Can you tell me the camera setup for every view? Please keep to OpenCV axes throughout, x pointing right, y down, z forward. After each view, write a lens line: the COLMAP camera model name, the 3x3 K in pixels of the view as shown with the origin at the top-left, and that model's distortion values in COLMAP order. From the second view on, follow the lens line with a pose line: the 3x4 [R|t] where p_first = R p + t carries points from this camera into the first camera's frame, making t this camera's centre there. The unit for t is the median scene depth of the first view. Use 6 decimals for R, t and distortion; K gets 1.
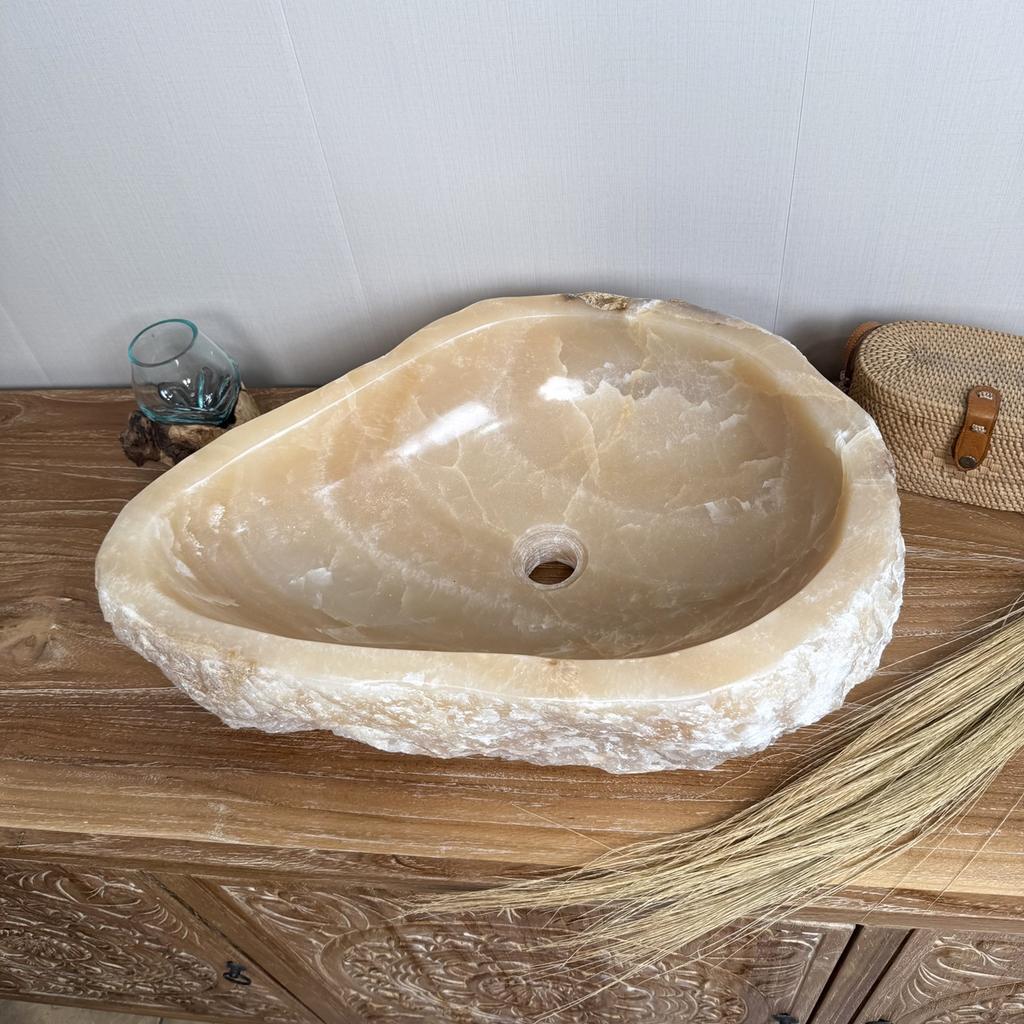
lens RADIAL K [[1006.5, 0, 514.9], [0, 1006.5, 500.0], [0, 0, 1]] dist [-0.040010, 0.000000]
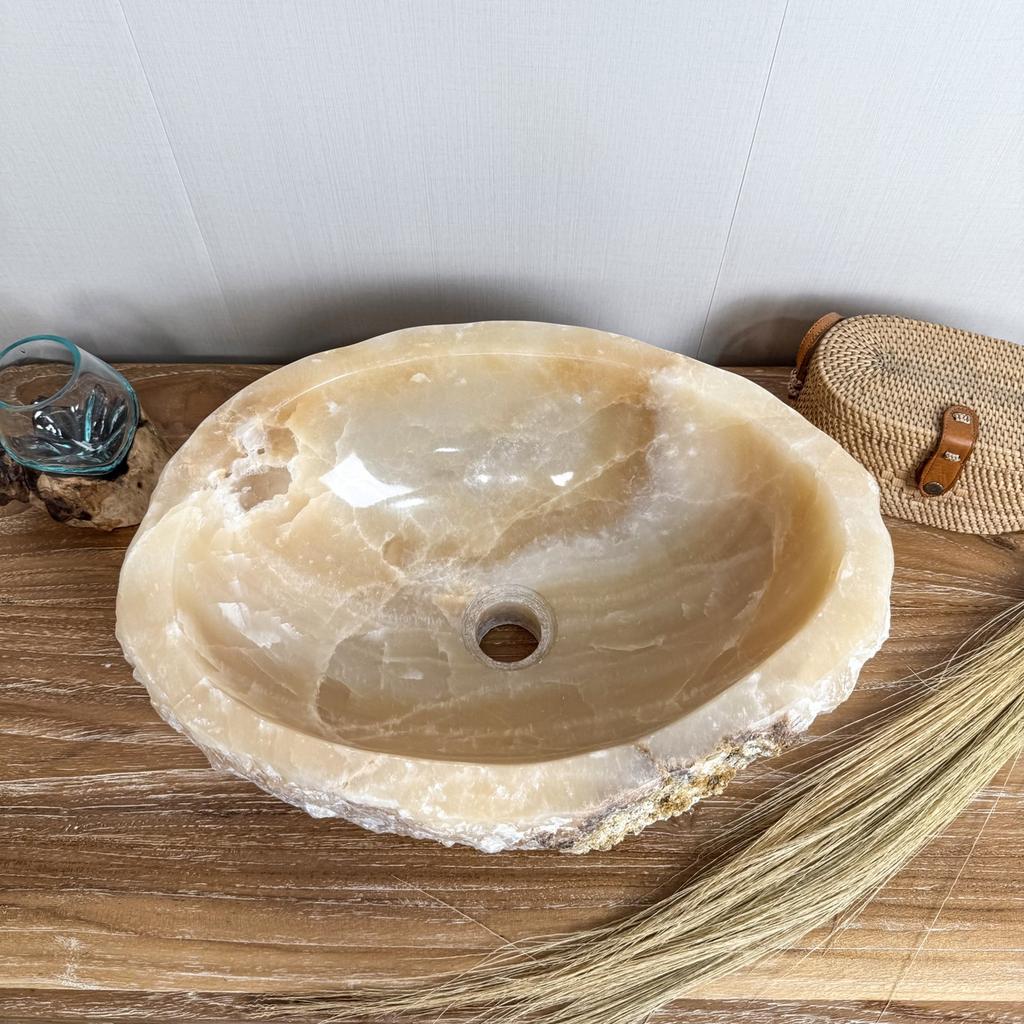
lens RADIAL K [[1006.5, 0, 517.1], [0, 1006.5, 510.8], [0, 0, 1]] dist [-0.040010, 0.000000]
pose [[0.987909, -0.028351, 0.152423, -0.047115], [0.003571, 0.987038, 0.160445, -0.171260], [-0.154996, -0.157960, 0.975205, 0.206107]]
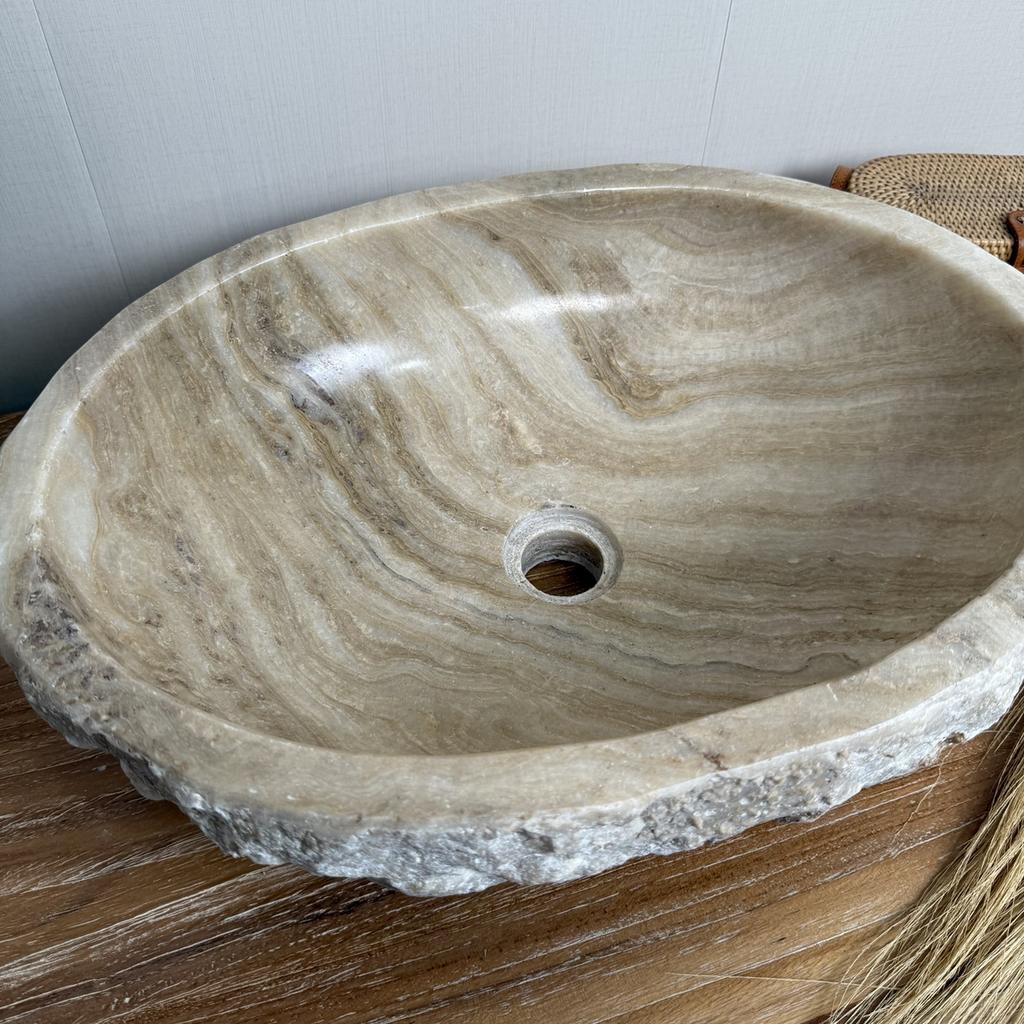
lens RADIAL K [[1006.5, 0, 510.9], [0, 1006.5, 516.9], [0, 0, 1]] dist [-0.040010, 0.000000]
pose [[0.902419, -0.227667, 0.365797, -0.247463], [0.233968, 0.971850, 0.027668, 0.005997], [-0.361799, 0.060616, 0.930283, 0.445130]]
